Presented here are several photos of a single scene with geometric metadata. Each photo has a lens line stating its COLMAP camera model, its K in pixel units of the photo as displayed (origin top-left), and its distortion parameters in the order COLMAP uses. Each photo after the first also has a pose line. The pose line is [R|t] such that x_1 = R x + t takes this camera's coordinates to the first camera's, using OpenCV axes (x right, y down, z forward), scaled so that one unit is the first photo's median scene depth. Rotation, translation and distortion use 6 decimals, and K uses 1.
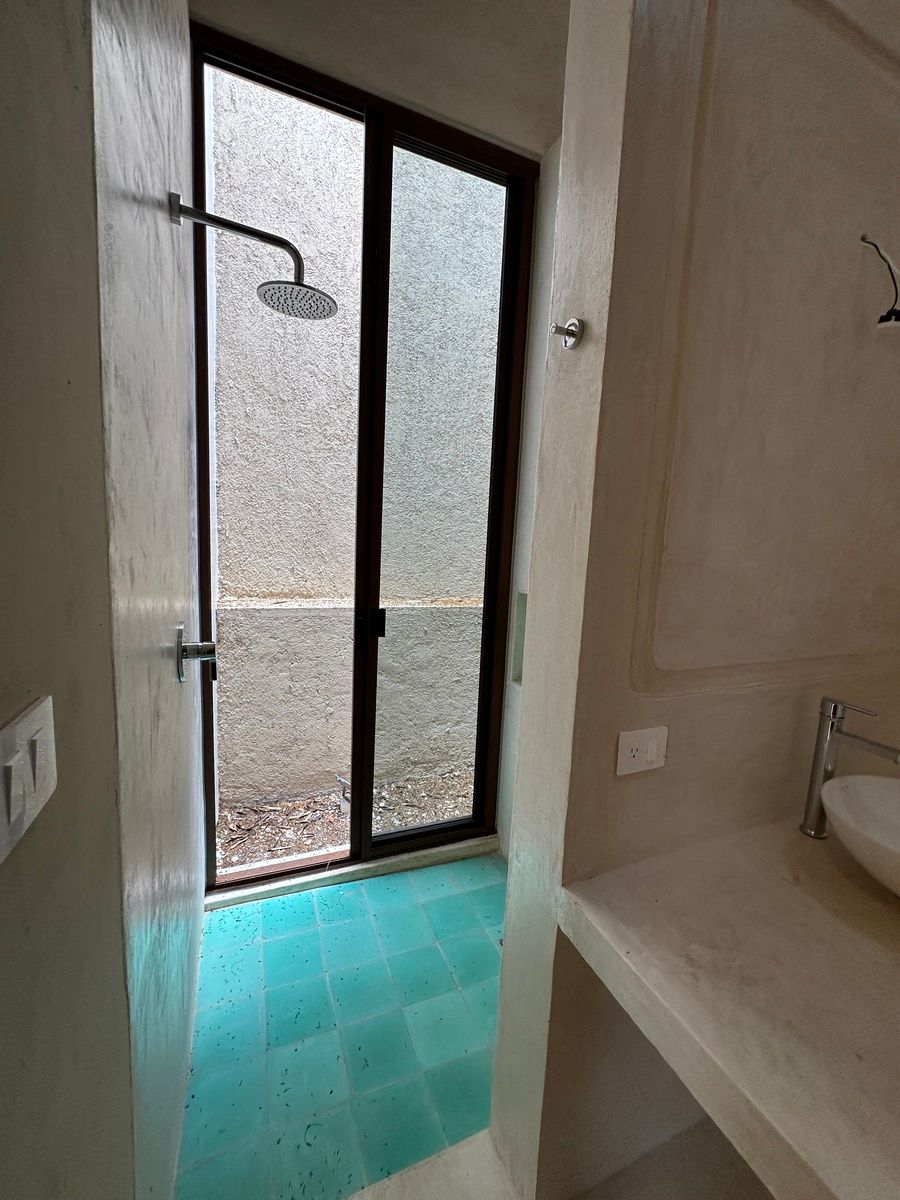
lens RADIAL K [[481.1, 0, 449.8], [0, 481.1, 610.0], [0, 0, 1]] dist [-0.001000, 0.000038]
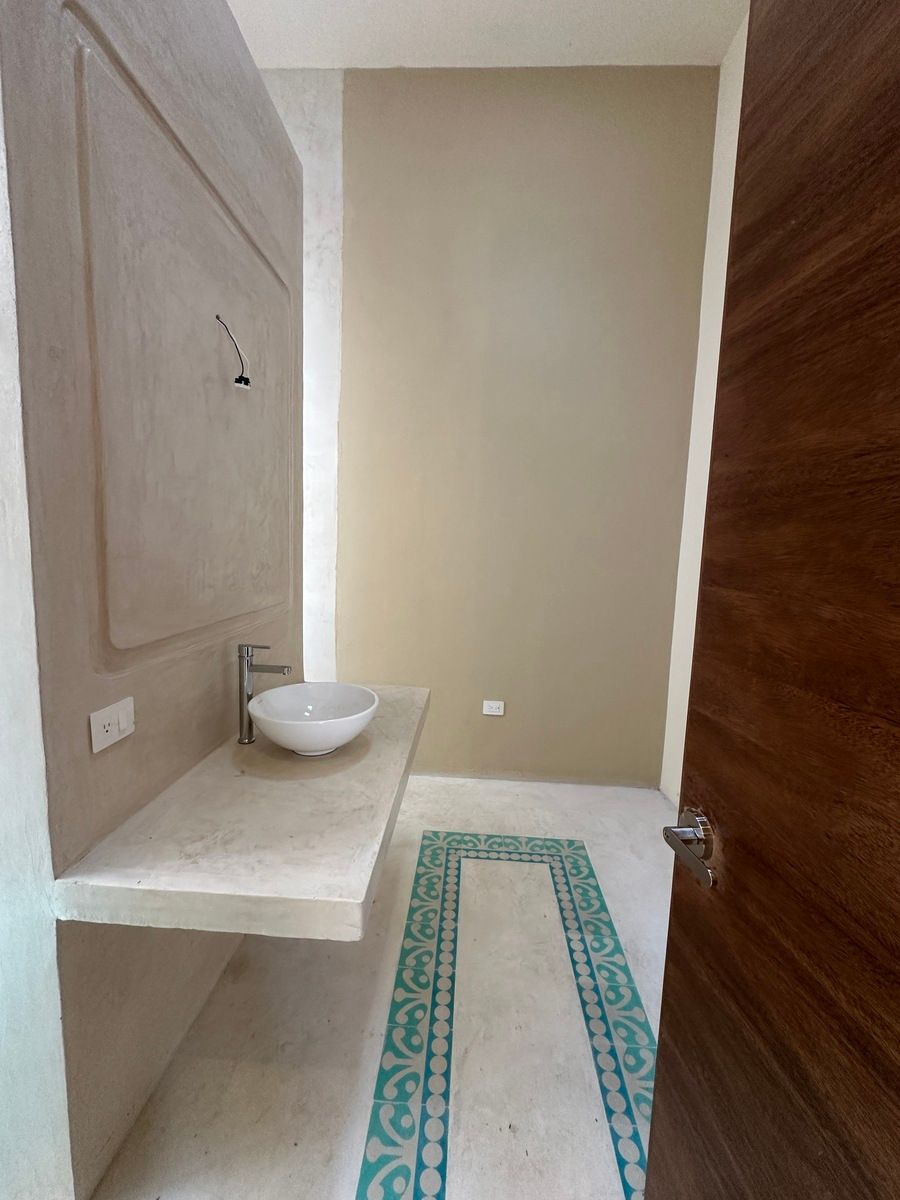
lens RADIAL K [[481.1, 0, 451.7], [0, 481.1, 602.8], [0, 0, 1]] dist [-0.001000, 0.000038]
pose [[0.436986, -0.129947, 0.890032, -0.218487], [0.097581, 0.990518, 0.096708, -0.019083], [-0.894159, 0.044590, 0.445523, -0.219821]]
